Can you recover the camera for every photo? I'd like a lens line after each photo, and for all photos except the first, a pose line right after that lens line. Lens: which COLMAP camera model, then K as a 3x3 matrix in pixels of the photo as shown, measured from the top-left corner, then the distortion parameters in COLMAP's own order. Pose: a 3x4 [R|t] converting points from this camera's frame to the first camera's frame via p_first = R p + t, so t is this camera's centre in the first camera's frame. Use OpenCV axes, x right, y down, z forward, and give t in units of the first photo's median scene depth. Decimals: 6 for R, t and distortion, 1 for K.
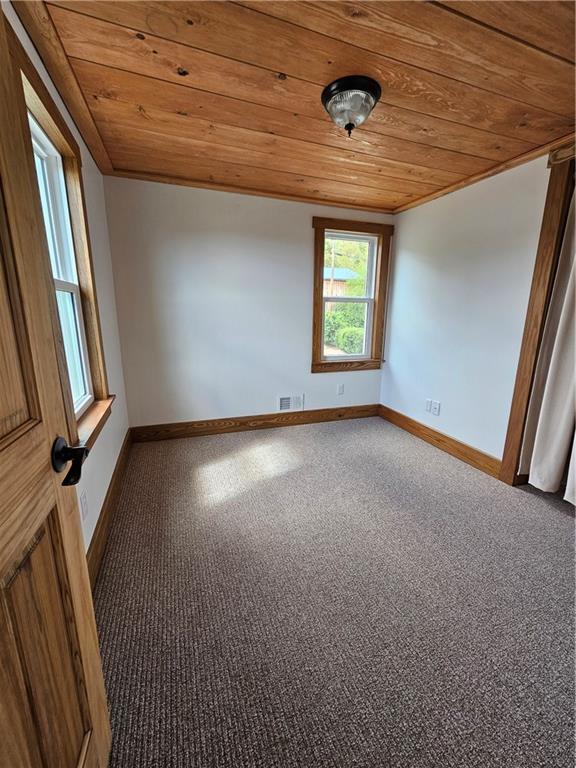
lens RADIAL K [[314.3, 0, 292.1], [0, 314.3, 382.3], [0, 0, 1]] dist [0.000987, -0.000181]
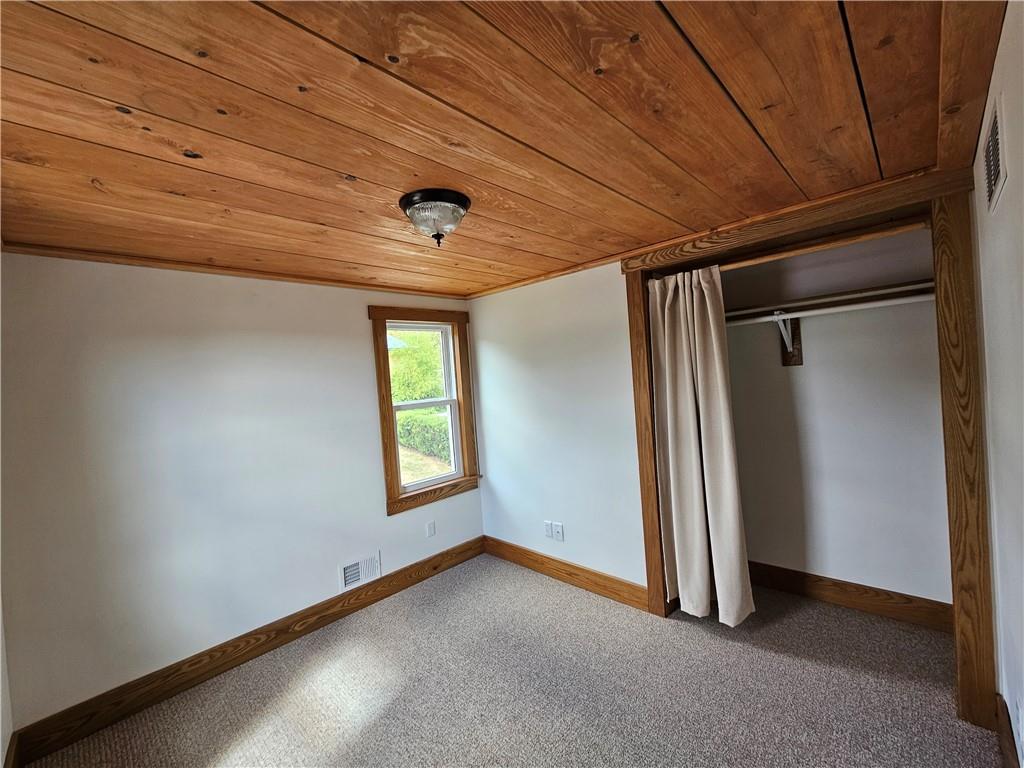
lens RADIAL K [[419.0, 0, 508.5], [0, 419.0, 386.6], [0, 0, 1]] dist [0.000987, -0.000181]
pose [[0.901617, -0.083883, 0.424323, -0.095409], [0.173925, 0.968520, -0.178098, -0.139654], [-0.396026, 0.234377, 0.887824, 0.037723]]
